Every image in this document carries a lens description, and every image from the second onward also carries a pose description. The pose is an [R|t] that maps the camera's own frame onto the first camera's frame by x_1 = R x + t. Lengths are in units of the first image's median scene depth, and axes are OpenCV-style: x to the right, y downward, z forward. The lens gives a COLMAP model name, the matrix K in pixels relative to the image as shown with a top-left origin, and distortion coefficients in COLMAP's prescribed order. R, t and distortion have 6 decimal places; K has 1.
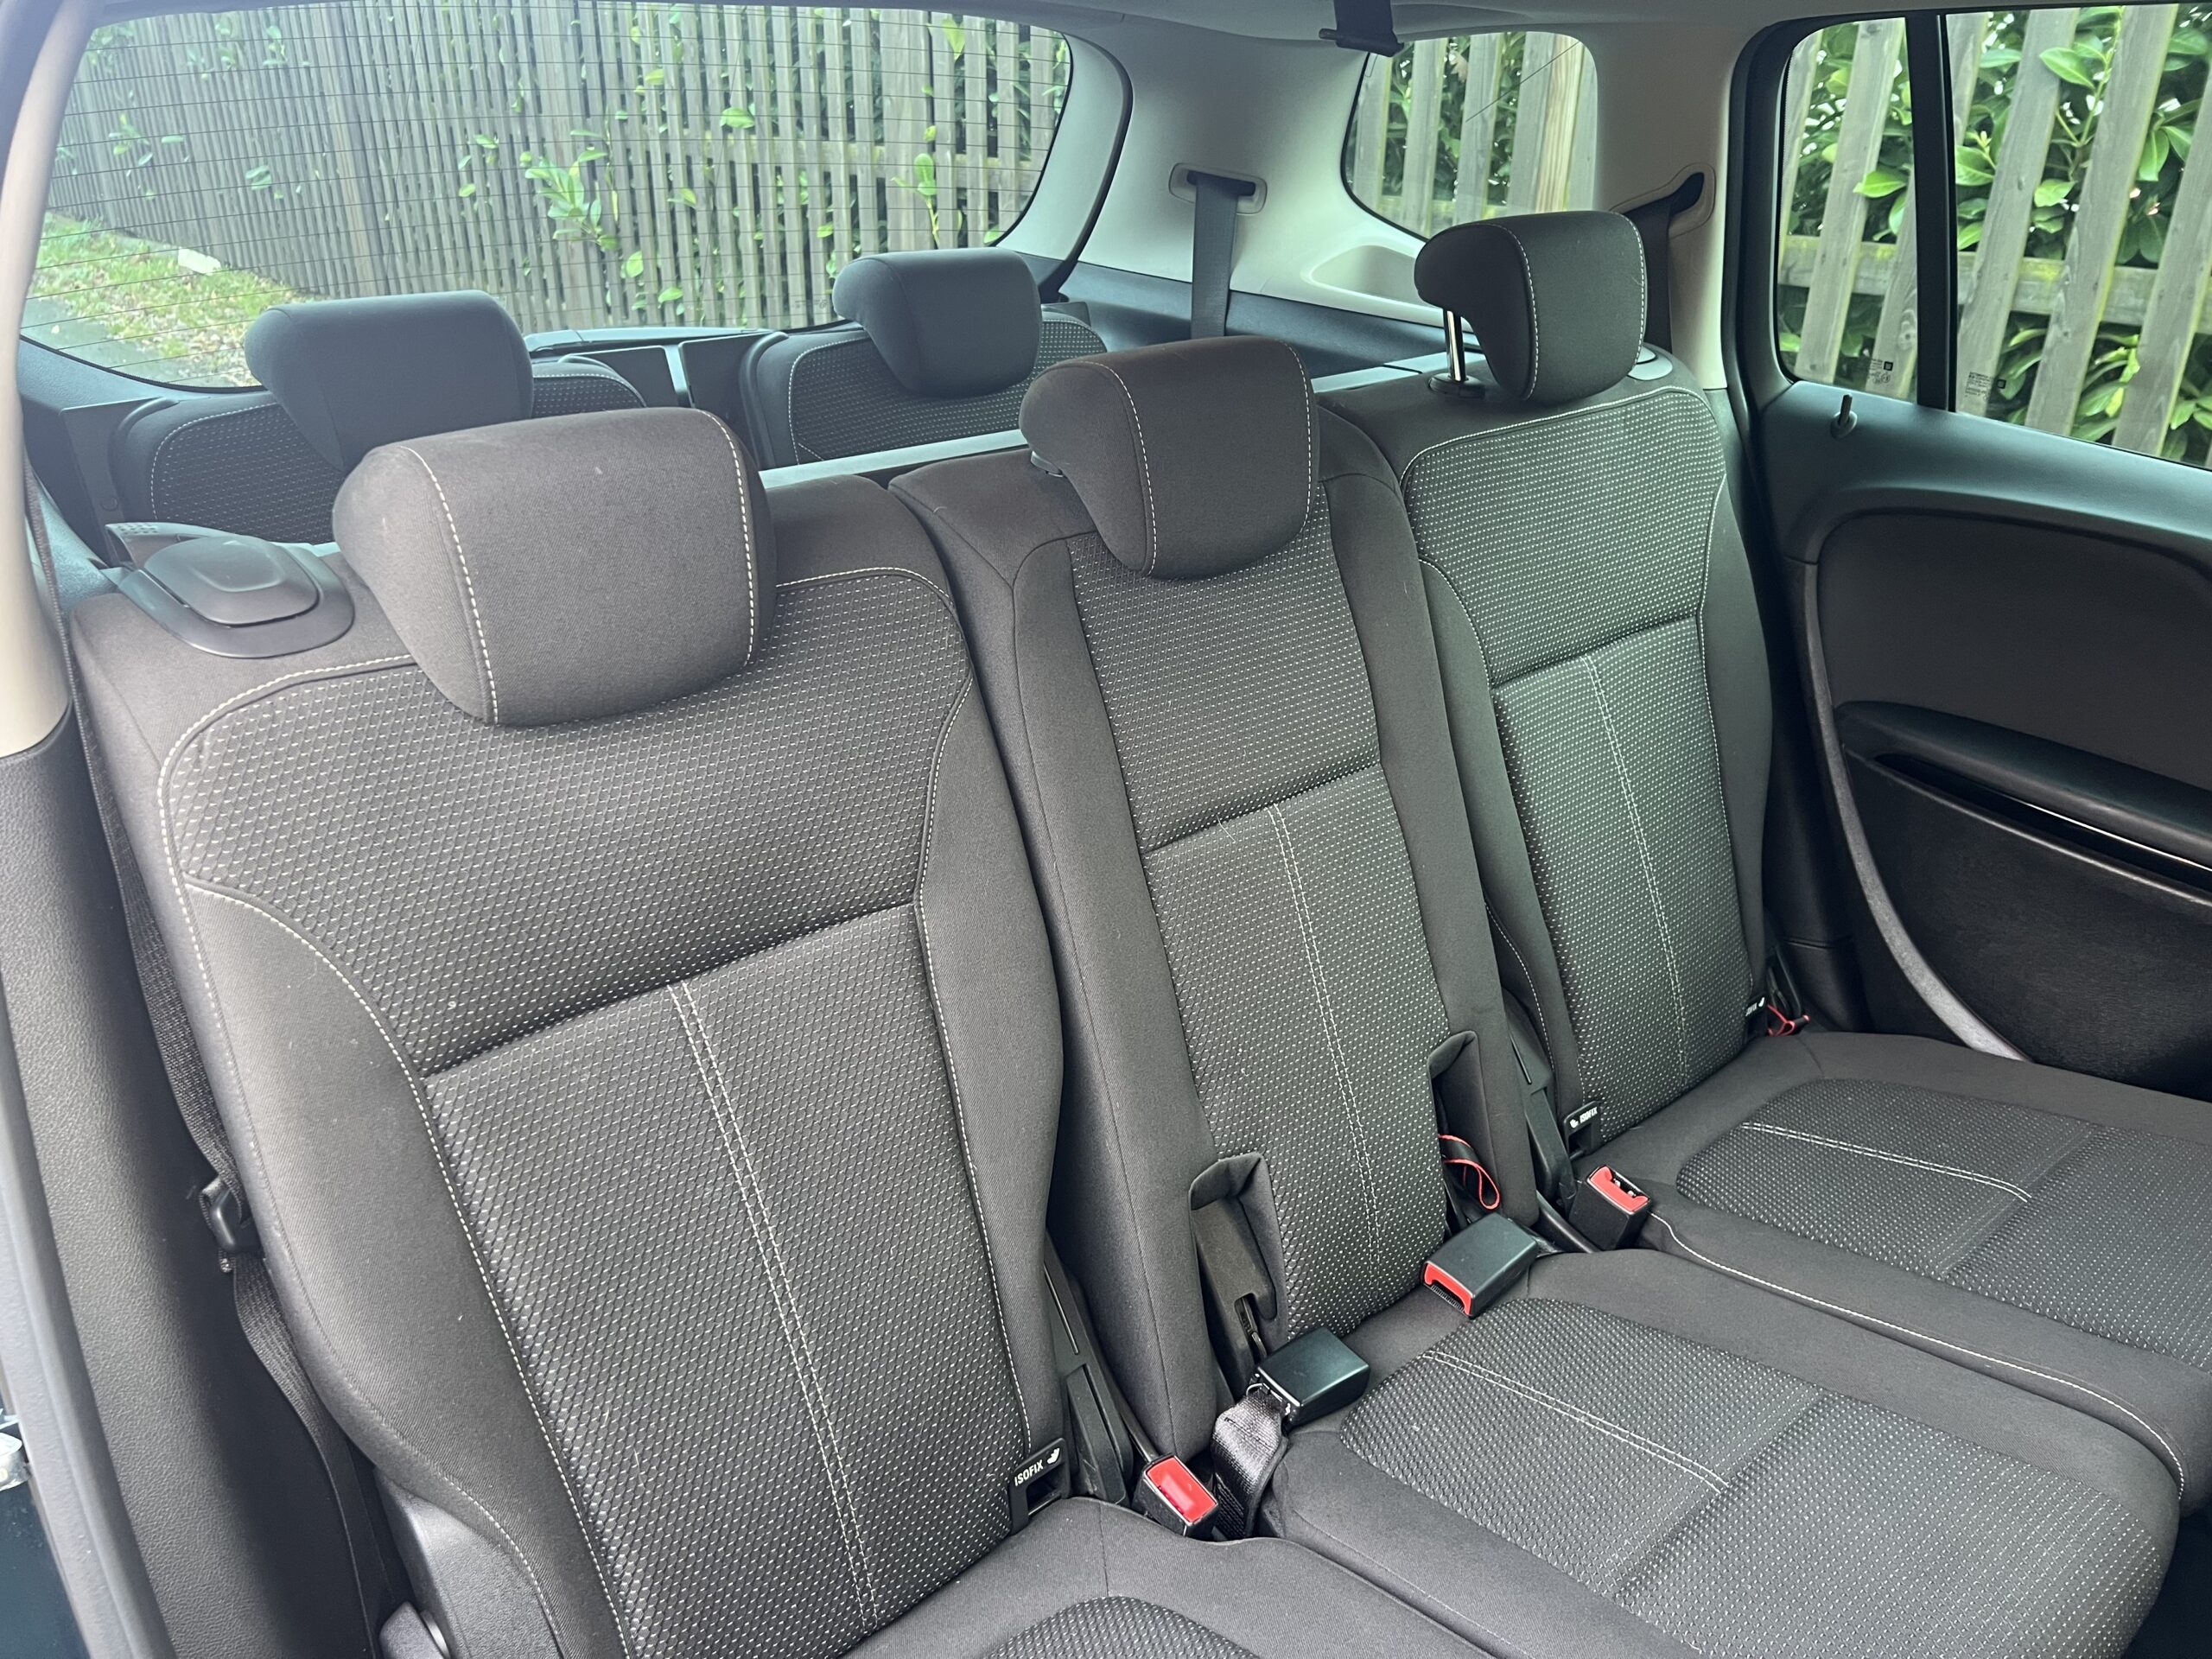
lens RADIAL K [[1655.8, 0, 1092.4], [0, 1655.8, 829.8], [0, 0, 1]] dist [0.088685, -0.126387]
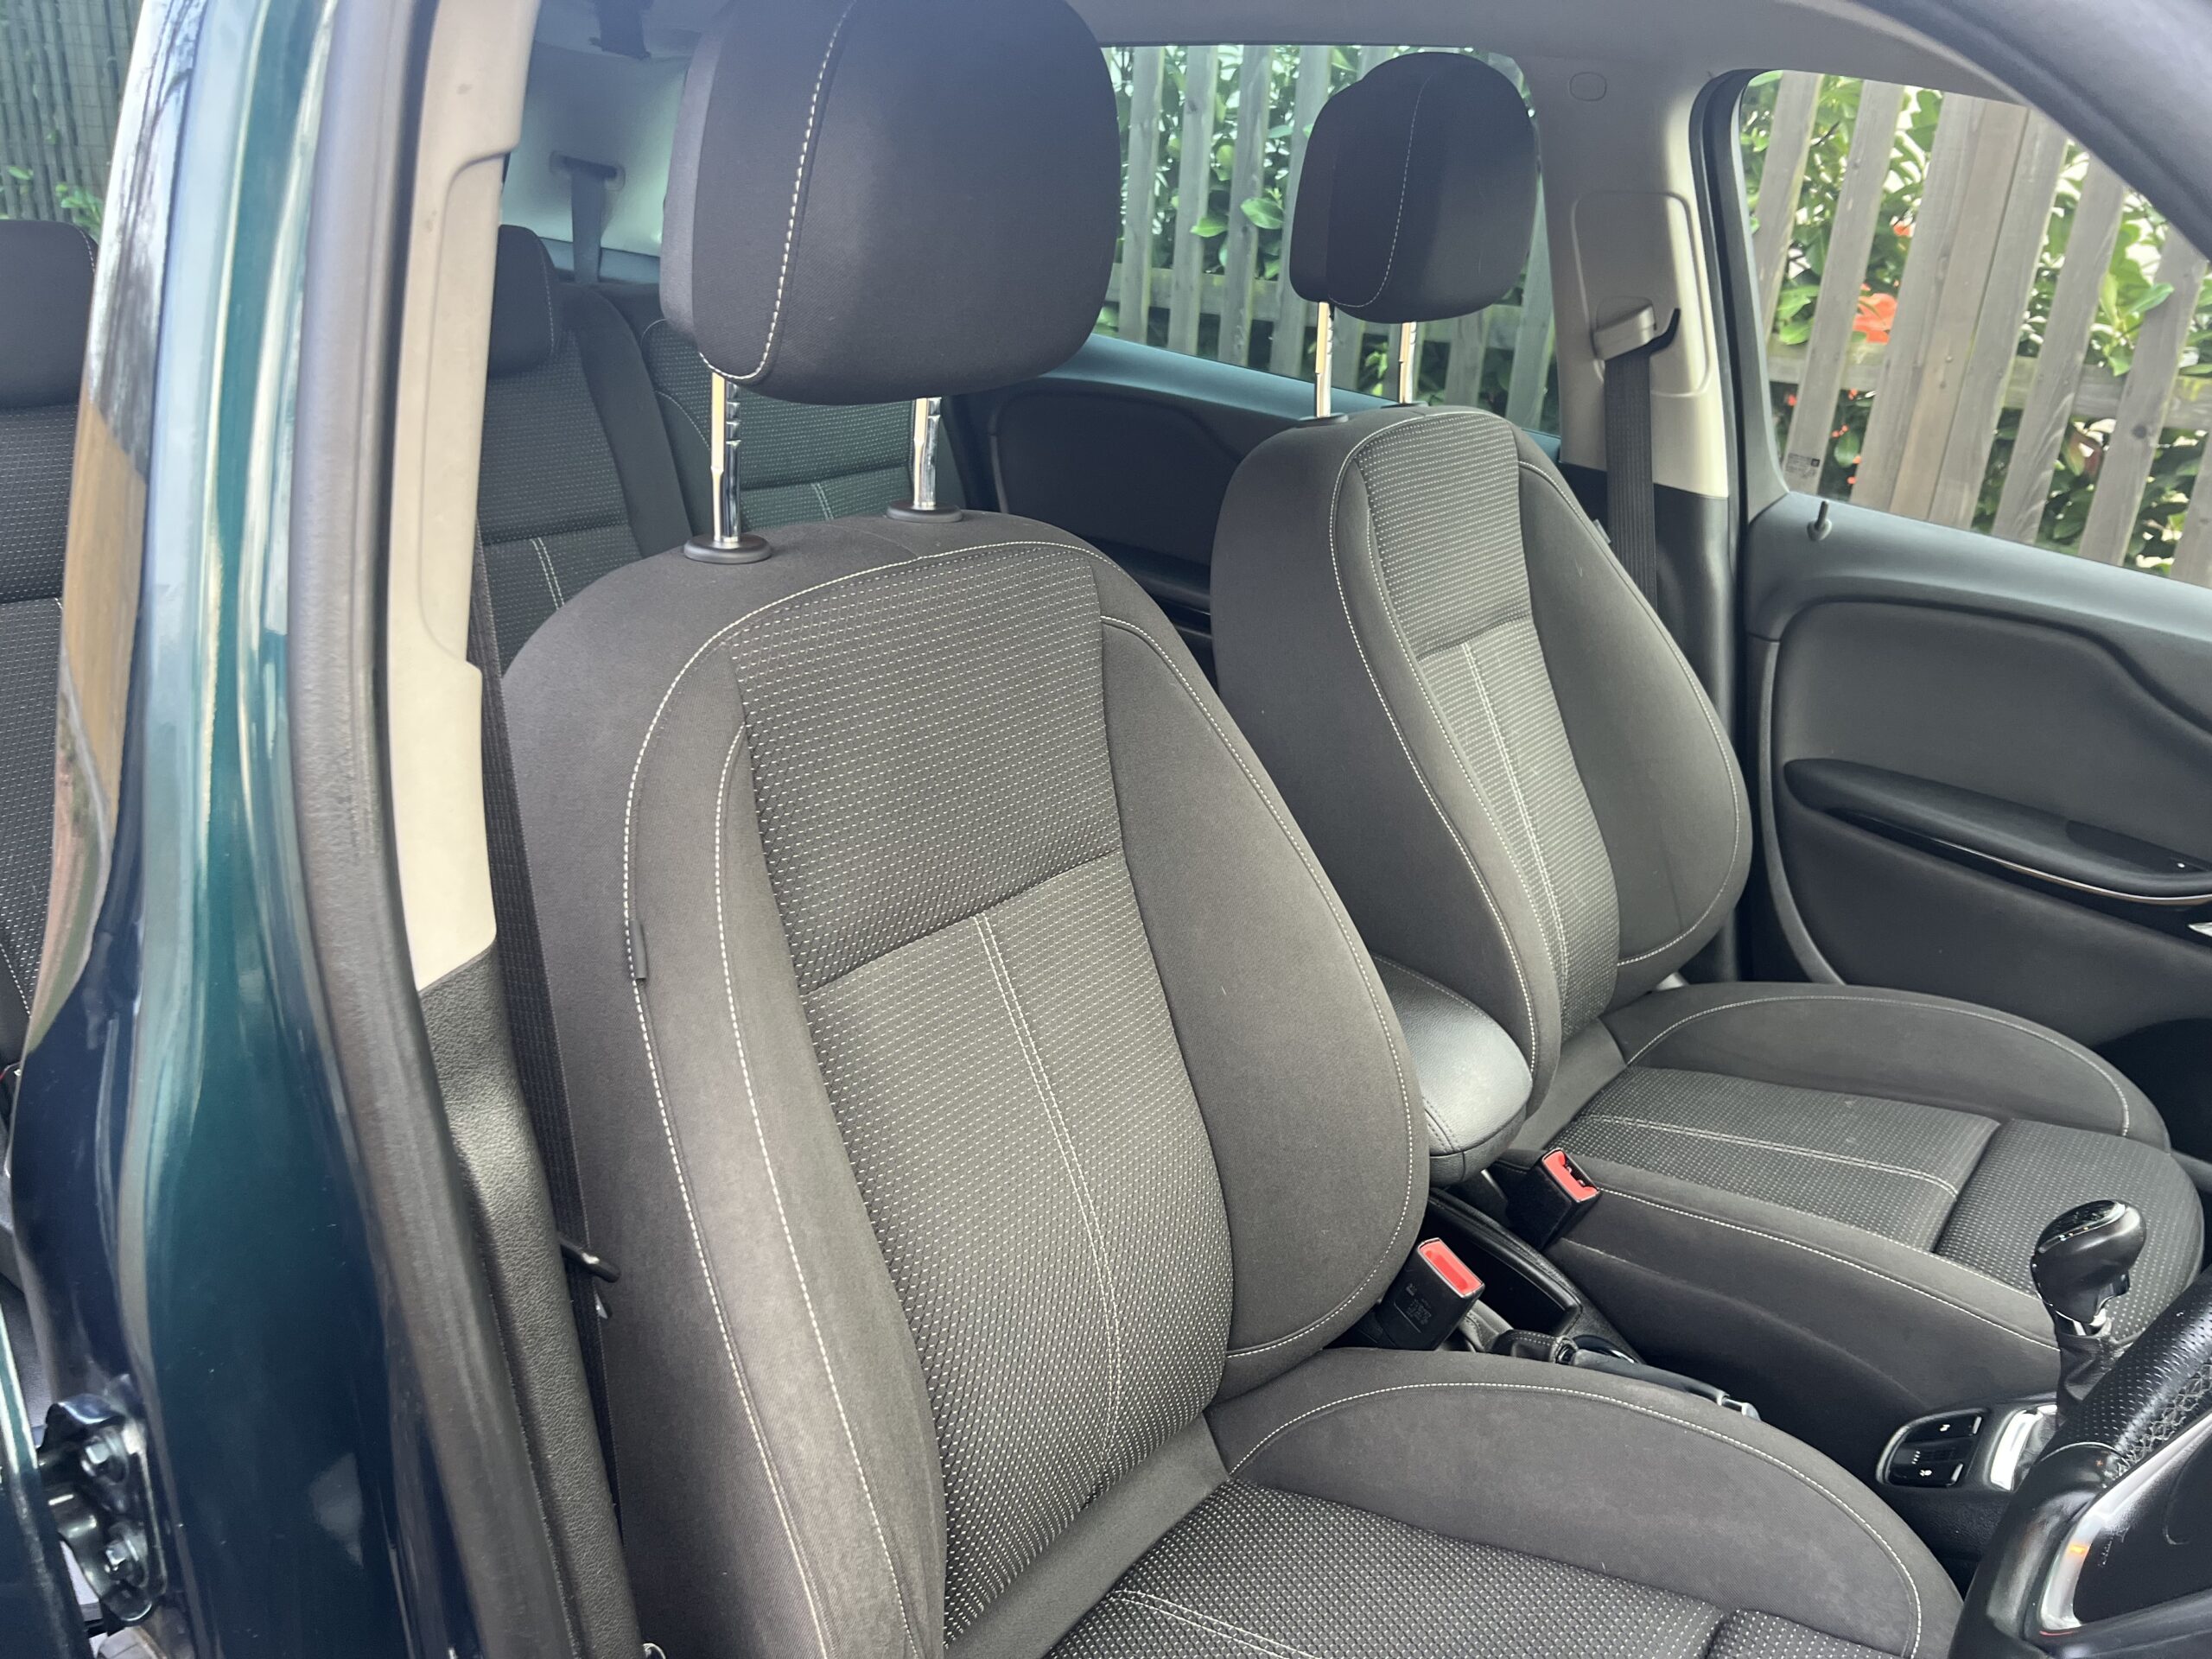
lens RADIAL K [[1687.6, 0, 1082.2], [0, 1687.6, 825.3], [0, 0, 1]] dist [0.046343, -0.050347]
pose [[0.980033, -0.032306, 0.196192, 0.058991], [0.043151, 0.997753, -0.051255, 0.071429], [-0.194095, 0.058698, 0.979225, -0.117727]]
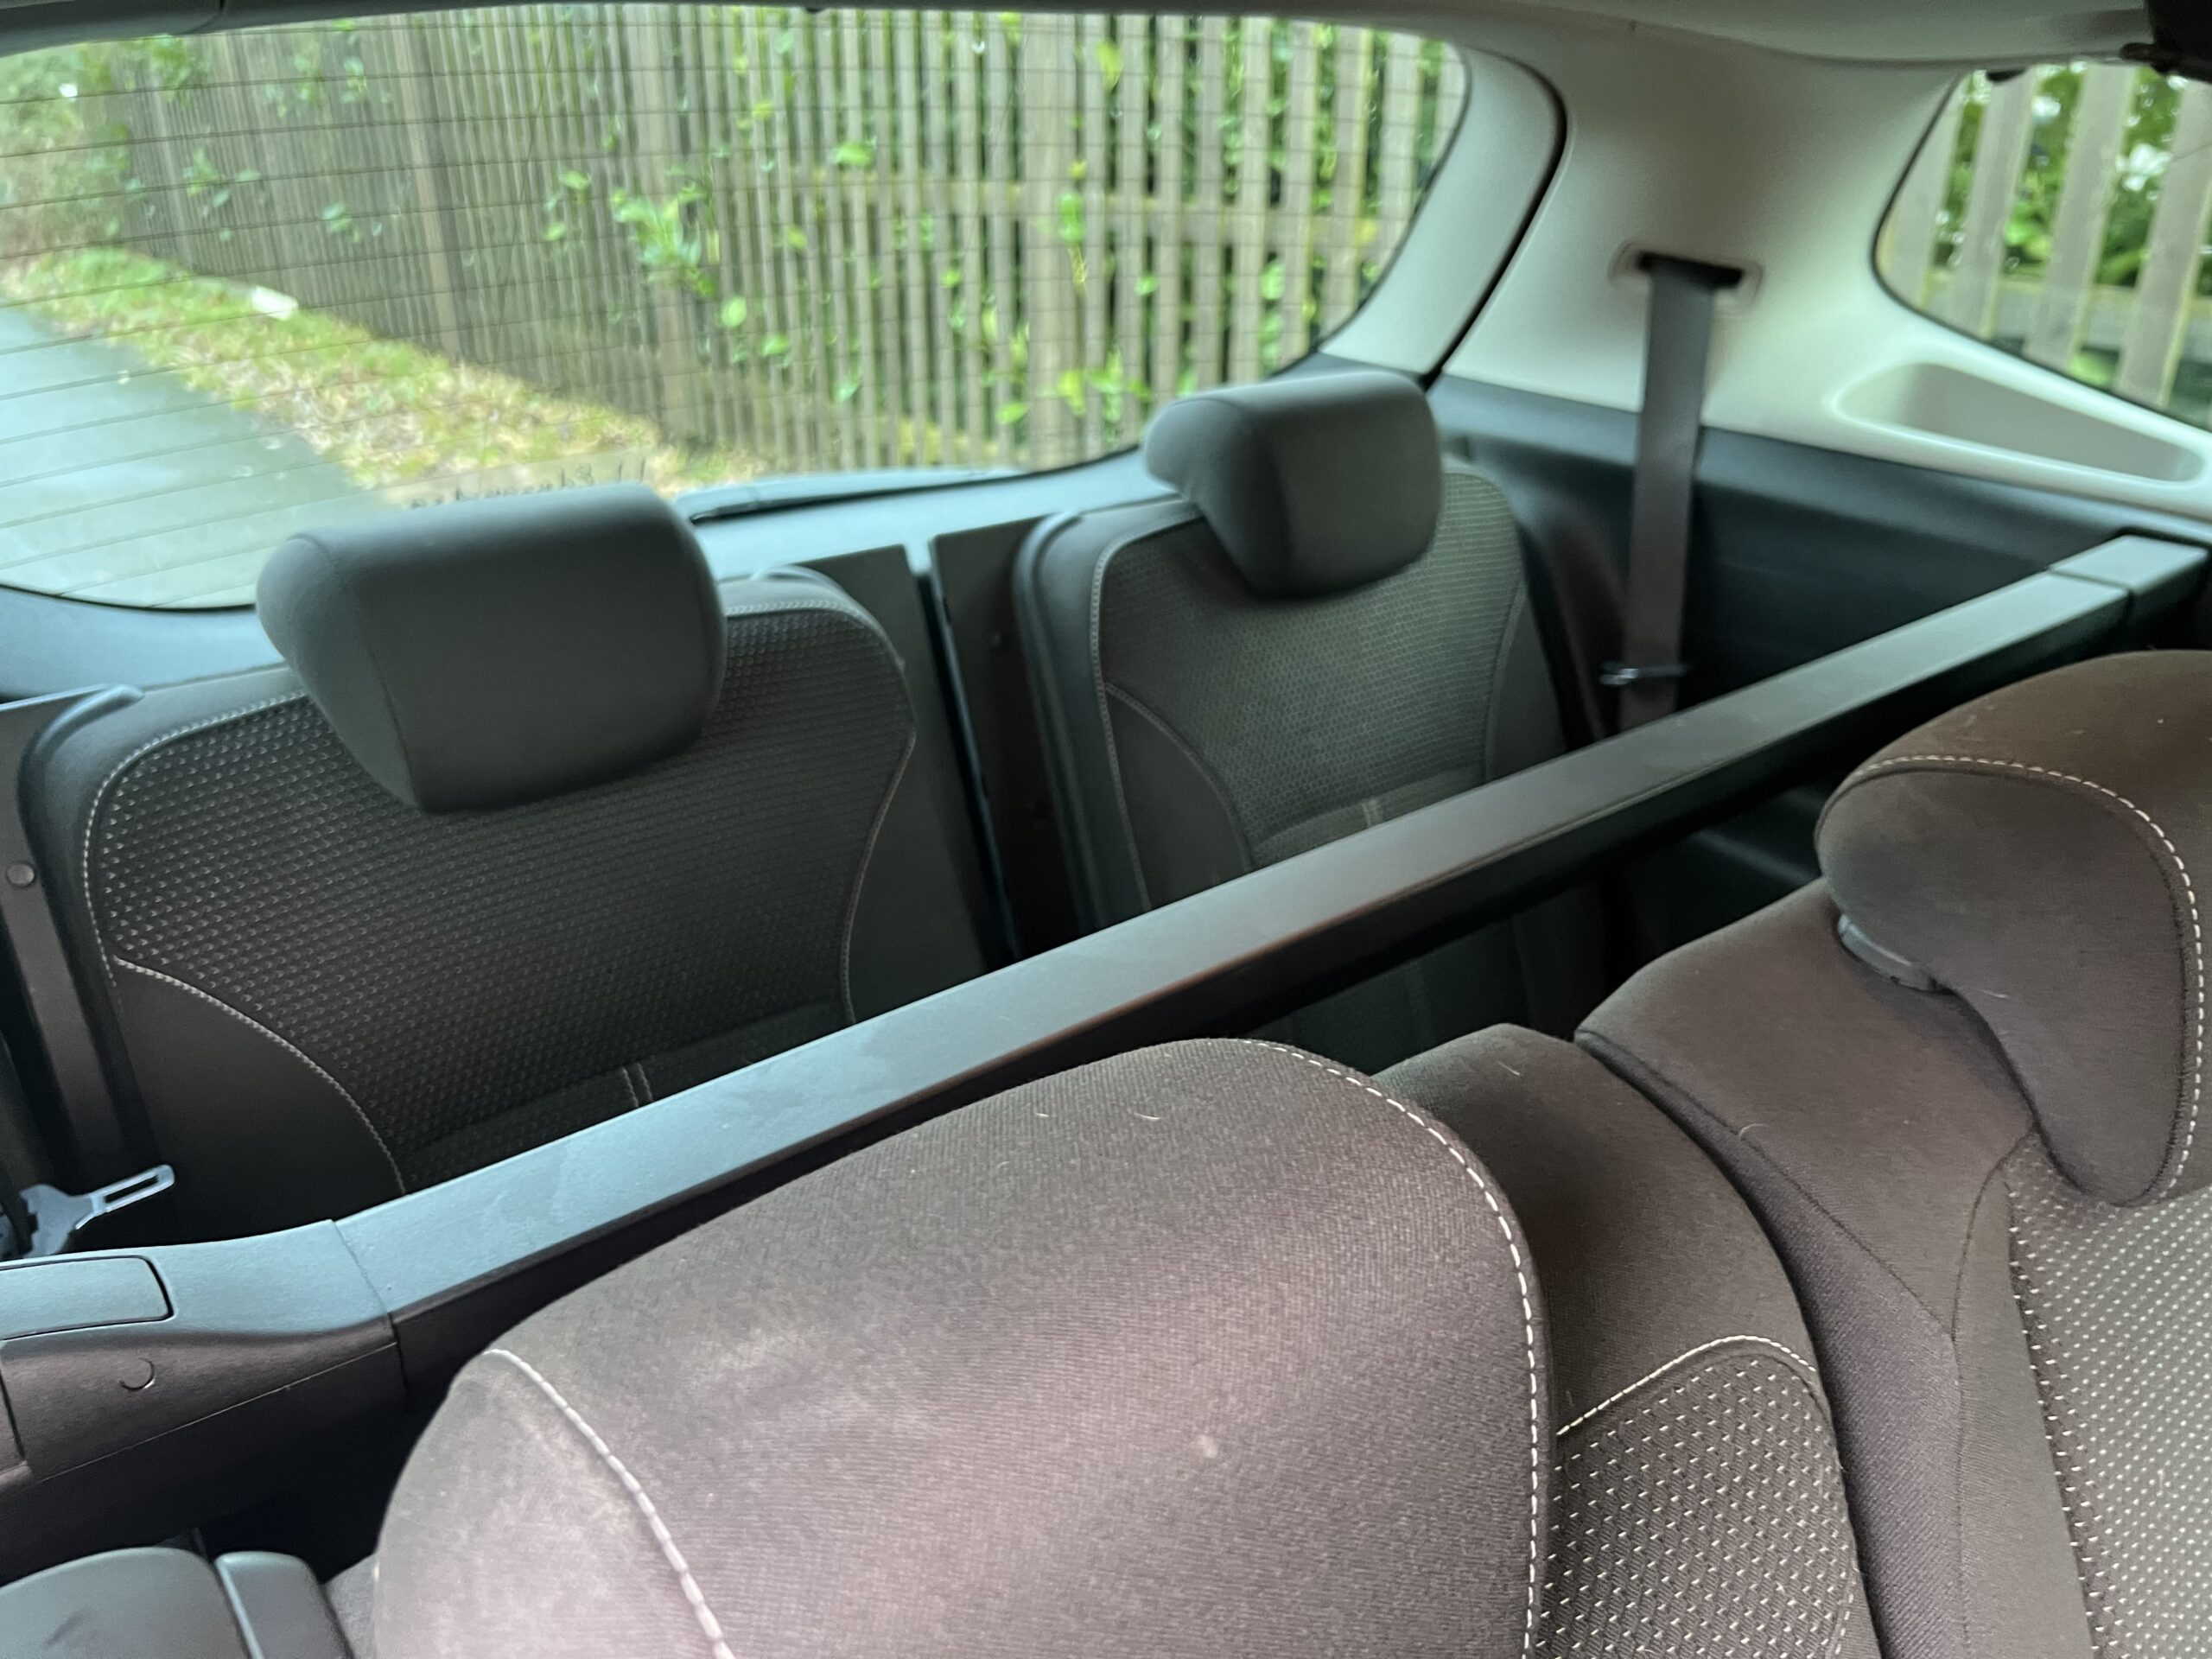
lens RADIAL K [[1679.1, 0, 1106.0], [0, 1679.1, 829.5], [0, 0, 1]] dist [-0.003827, -0.000845]
pose [[0.999545, 0.004982, -0.029745, -0.046401], [-0.005350, 0.999910, -0.012322, -0.049460], [0.029681, 0.012476, 0.999482, 0.104304]]
